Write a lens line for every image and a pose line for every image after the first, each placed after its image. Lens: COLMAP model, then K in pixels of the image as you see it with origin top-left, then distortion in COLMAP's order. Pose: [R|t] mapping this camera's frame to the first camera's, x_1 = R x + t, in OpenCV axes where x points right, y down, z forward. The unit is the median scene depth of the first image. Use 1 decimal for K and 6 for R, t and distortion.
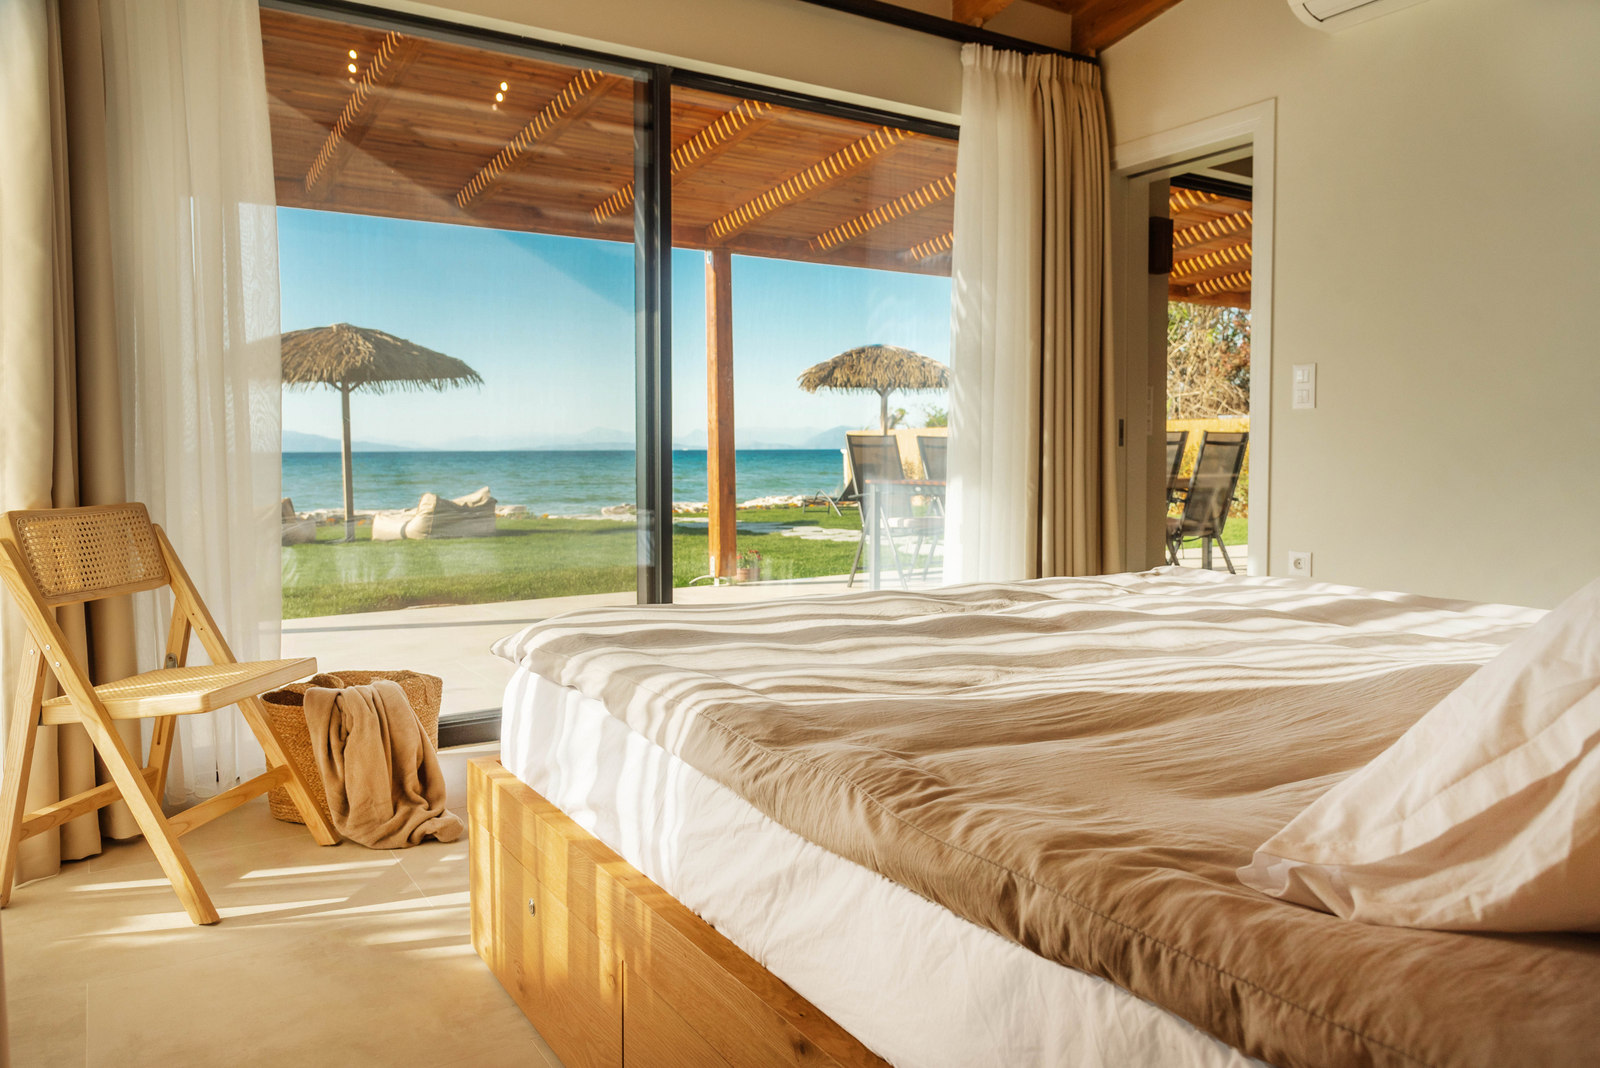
lens RADIAL K [[1173.9, 0, 800.0], [0, 1173.9, 534.0], [0, 0, 1]] dist [0.005440, -0.001207]
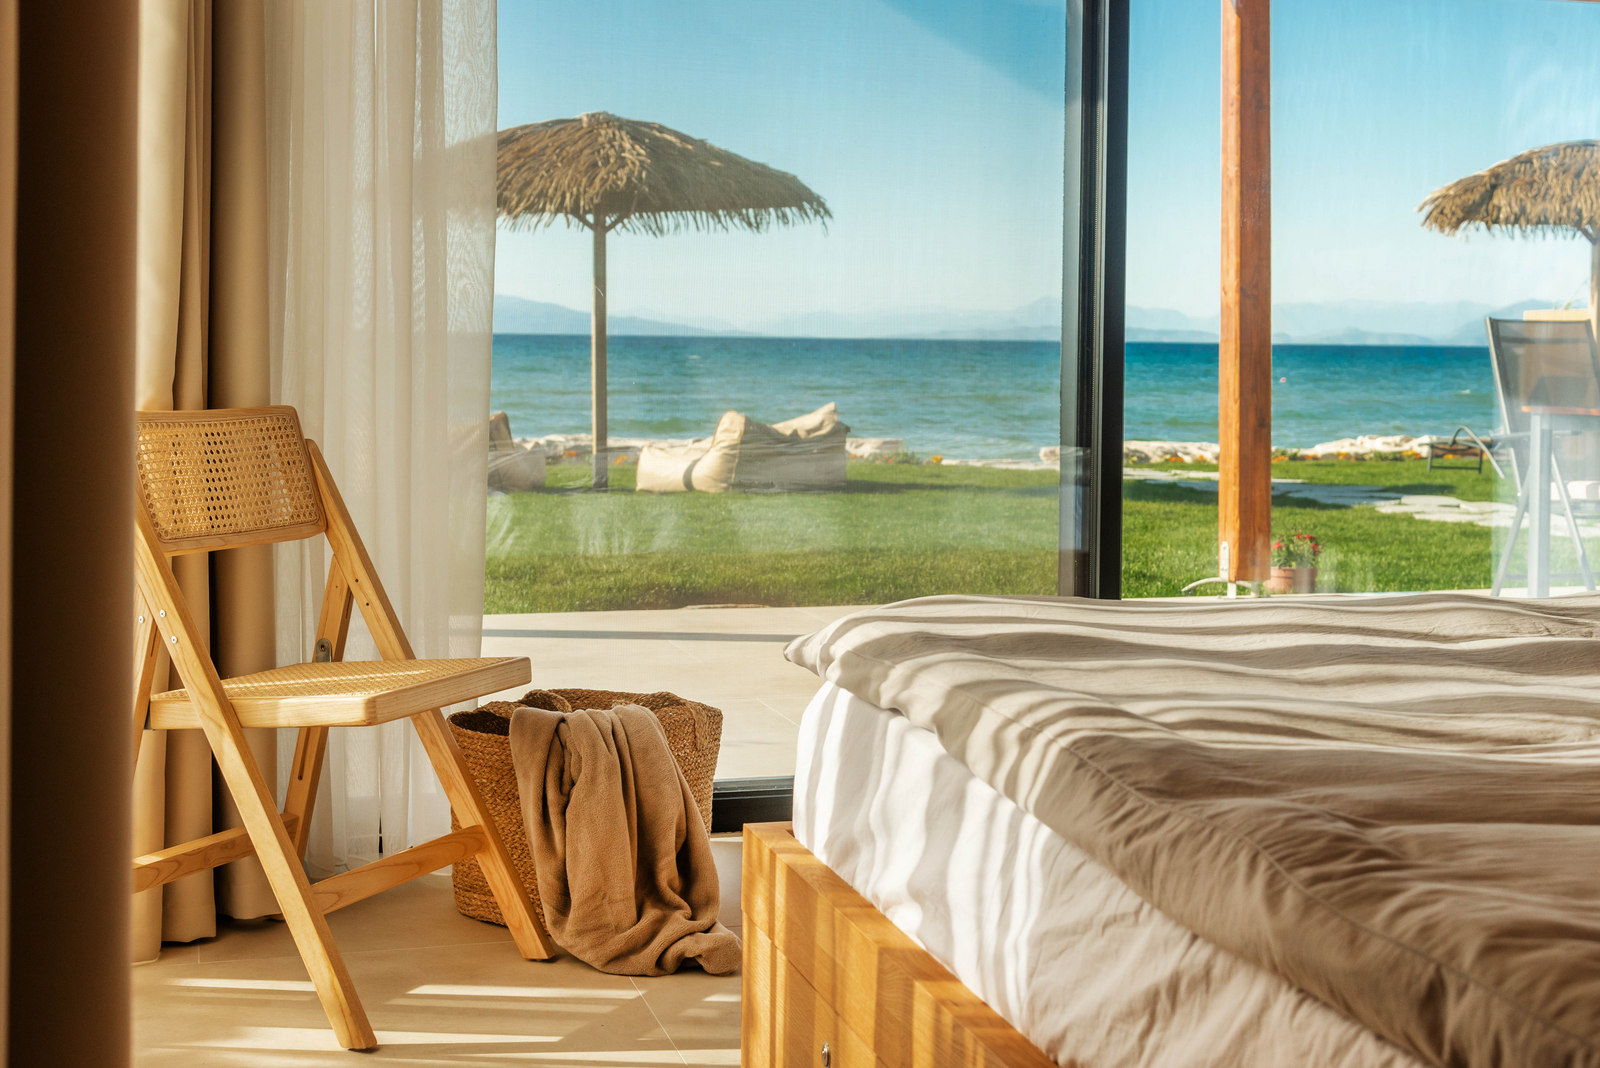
lens RADIAL K [[2200.9, 0, 801.3], [0, 2200.9, 553.3], [0, 0, 1]] dist [0.098309, -0.066407]
pose [[0.961532, 0.045737, -0.270857, 0.047821], [-0.039189, 0.998795, 0.029536, 0.006913], [0.271882, -0.017786, 0.962166, -0.102745]]
